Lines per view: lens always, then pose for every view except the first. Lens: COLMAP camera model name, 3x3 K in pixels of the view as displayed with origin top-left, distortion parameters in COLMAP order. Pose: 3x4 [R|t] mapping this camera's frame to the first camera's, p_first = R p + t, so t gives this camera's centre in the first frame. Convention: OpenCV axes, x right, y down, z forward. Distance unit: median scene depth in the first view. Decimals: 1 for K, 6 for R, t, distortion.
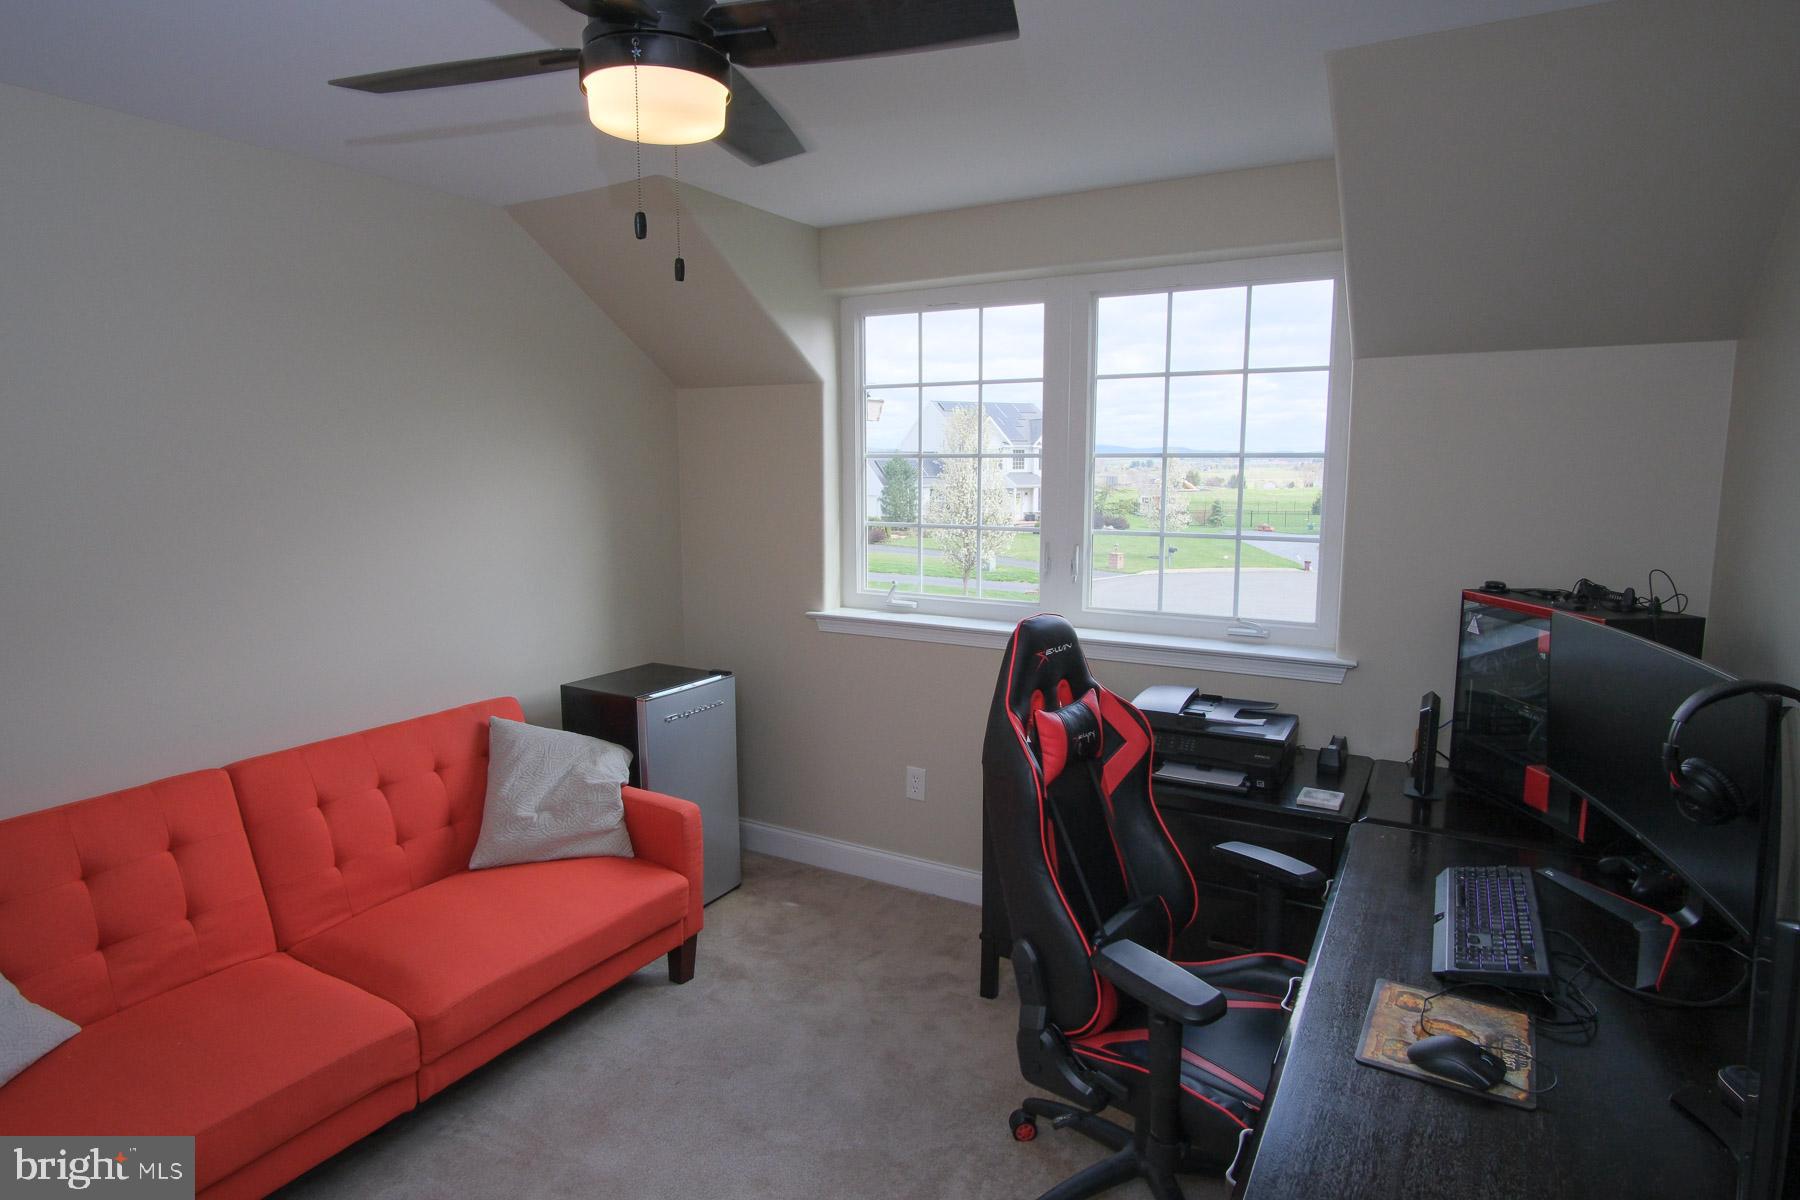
lens RADIAL K [[986.8, 0, 895.0], [0, 986.8, 595.1], [0, 0, 1]] dist [-0.029335, 0.011699]
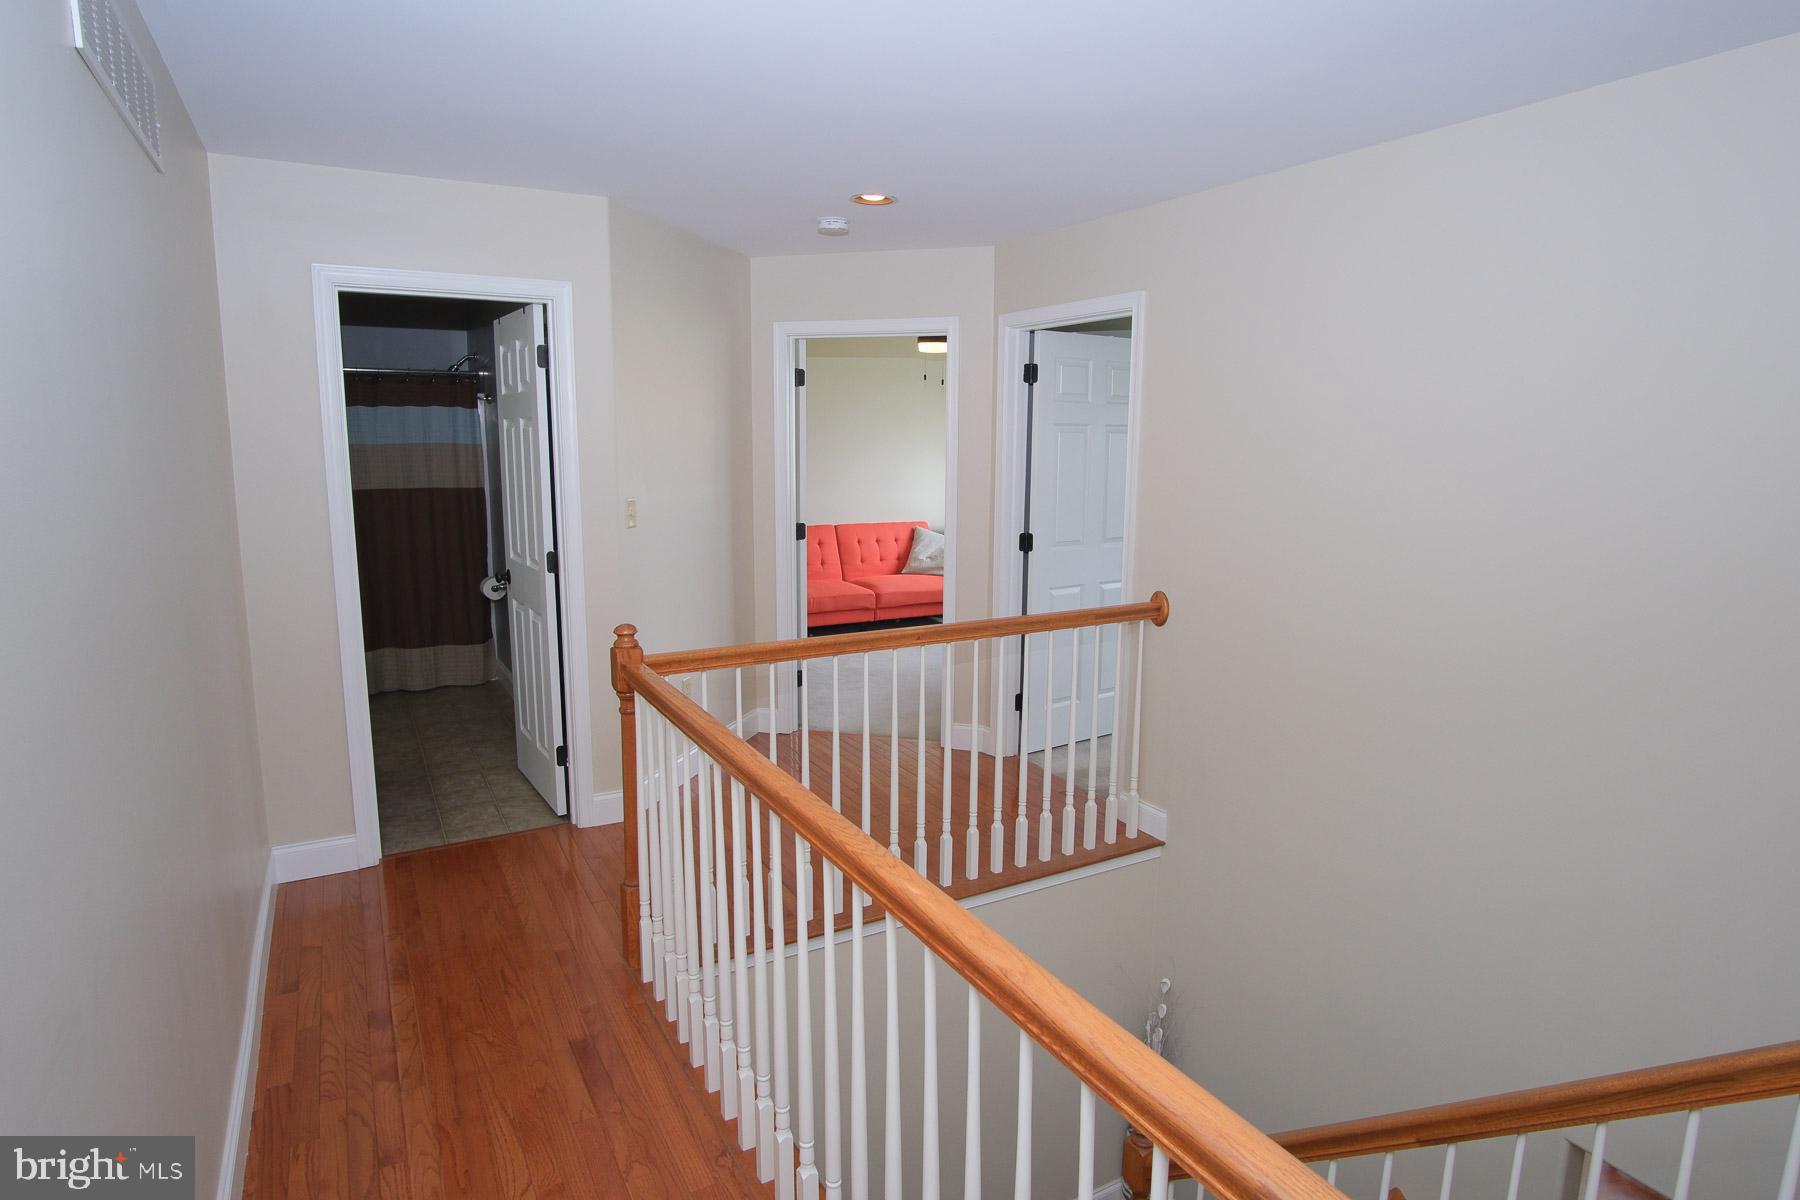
lens RADIAL K [[986.8, 0, 895.0], [0, 986.8, 595.1], [0, 0, 1]] dist [-0.029335, 0.011699]
pose [[0.858877, 0.091140, -0.504008, 0.983406], [-0.080132, 0.995834, 0.043524, 0.211916], [0.505875, 0.003005, 0.862602, -1.461344]]
